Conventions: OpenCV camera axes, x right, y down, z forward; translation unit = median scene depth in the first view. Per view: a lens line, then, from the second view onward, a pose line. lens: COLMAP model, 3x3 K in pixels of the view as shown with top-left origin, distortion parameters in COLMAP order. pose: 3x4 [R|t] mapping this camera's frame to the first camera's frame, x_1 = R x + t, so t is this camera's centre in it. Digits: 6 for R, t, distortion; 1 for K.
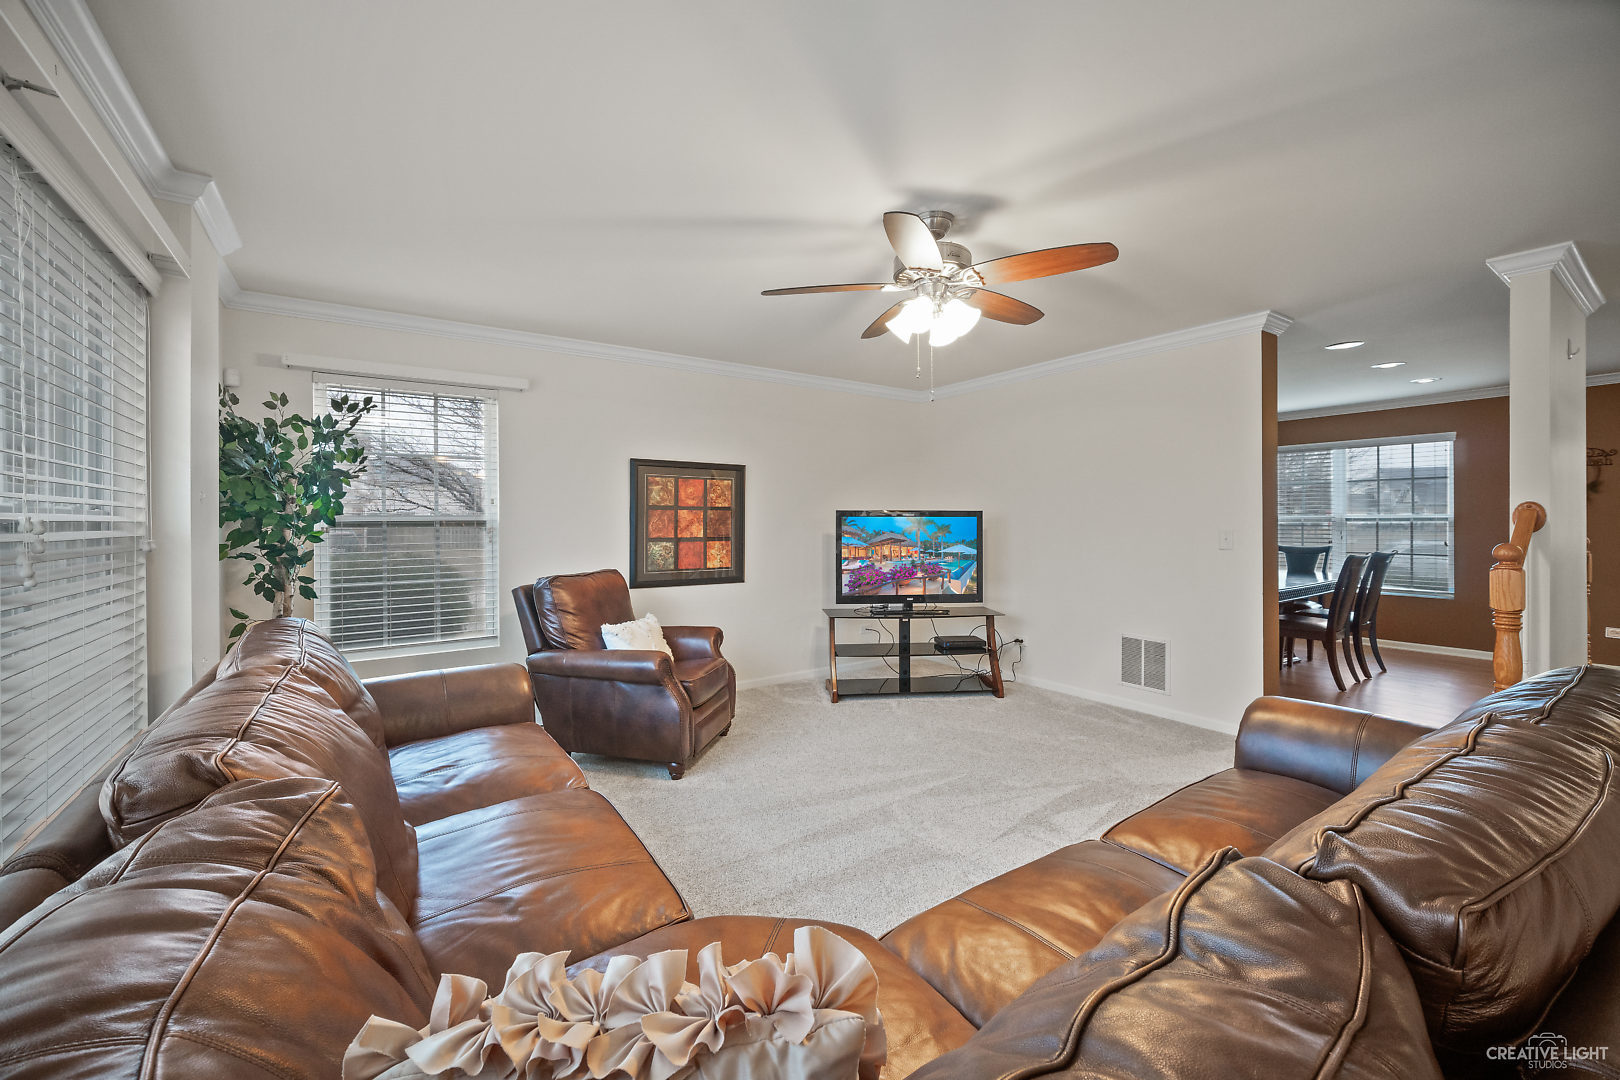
lens RADIAL K [[651.5, 0, 806.4], [0, 651.5, 525.7], [0, 0, 1]] dist [0.000890, -0.000165]
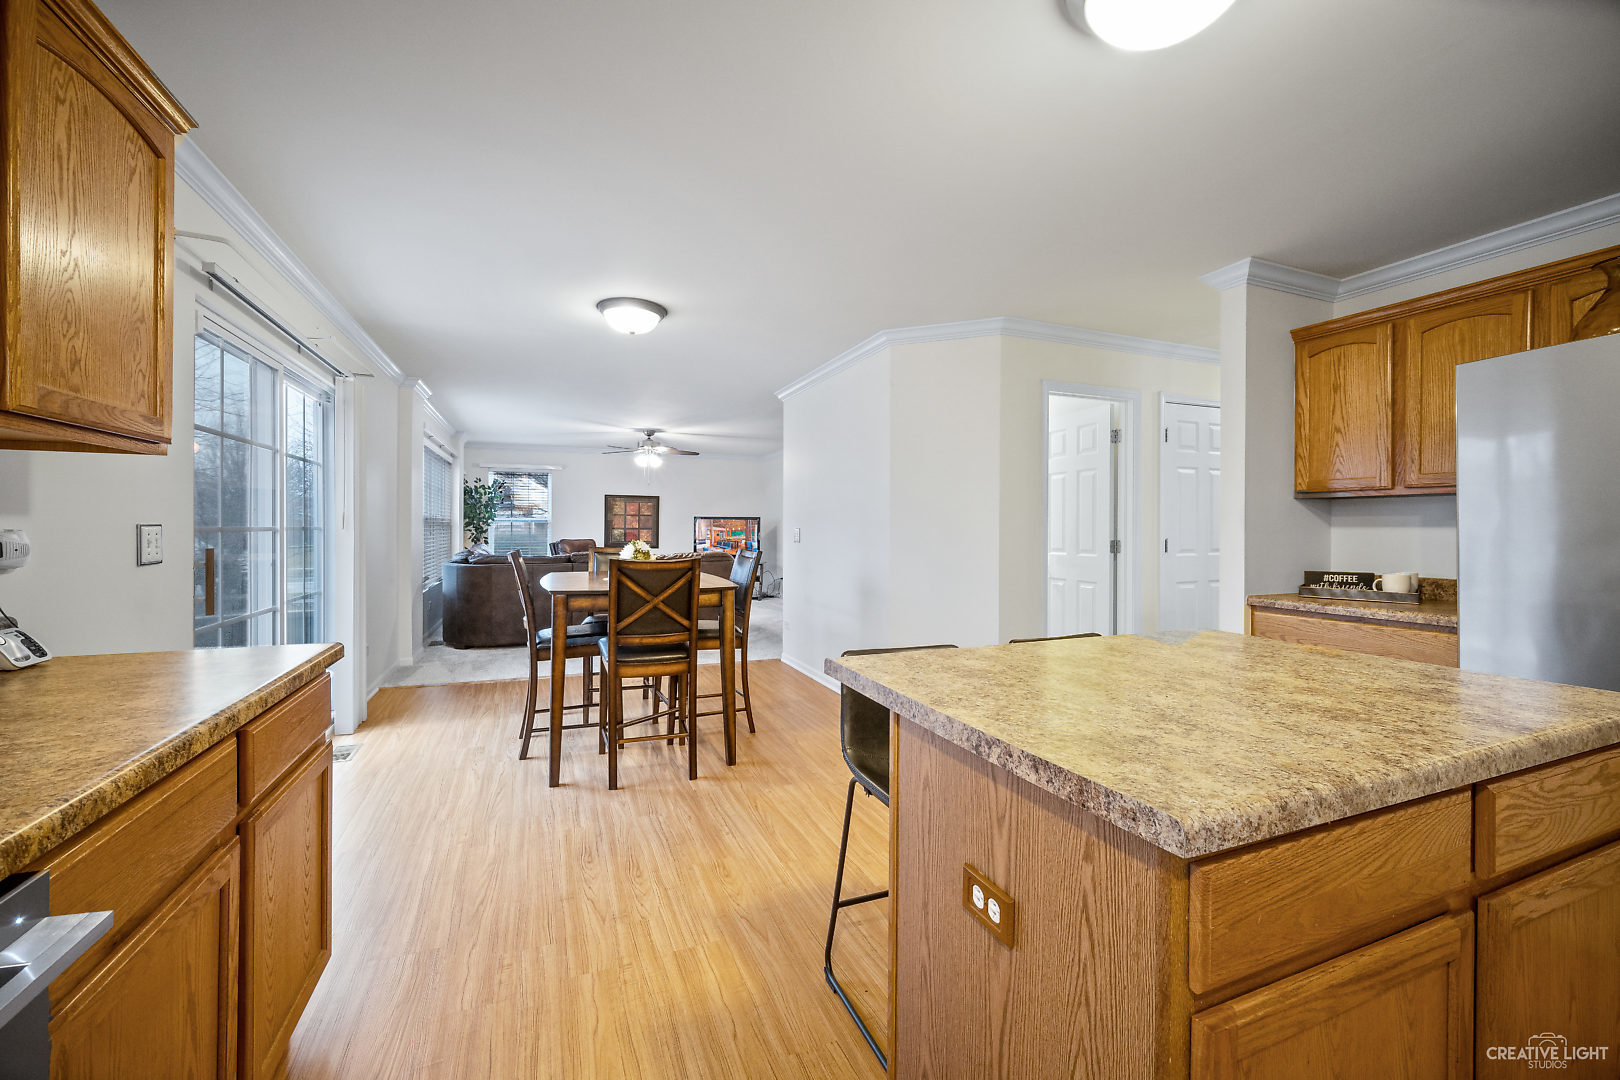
lens RADIAL K [[651.5, 0, 812.1], [0, 651.5, 533.7], [0, 0, 1]] dist [0.000890, -0.000165]
pose [[0.979626, 0.013827, -0.200352, 1.366066], [-0.012264, 0.999884, 0.009038, 0.014777], [0.200454, -0.006397, 0.979682, -1.715846]]
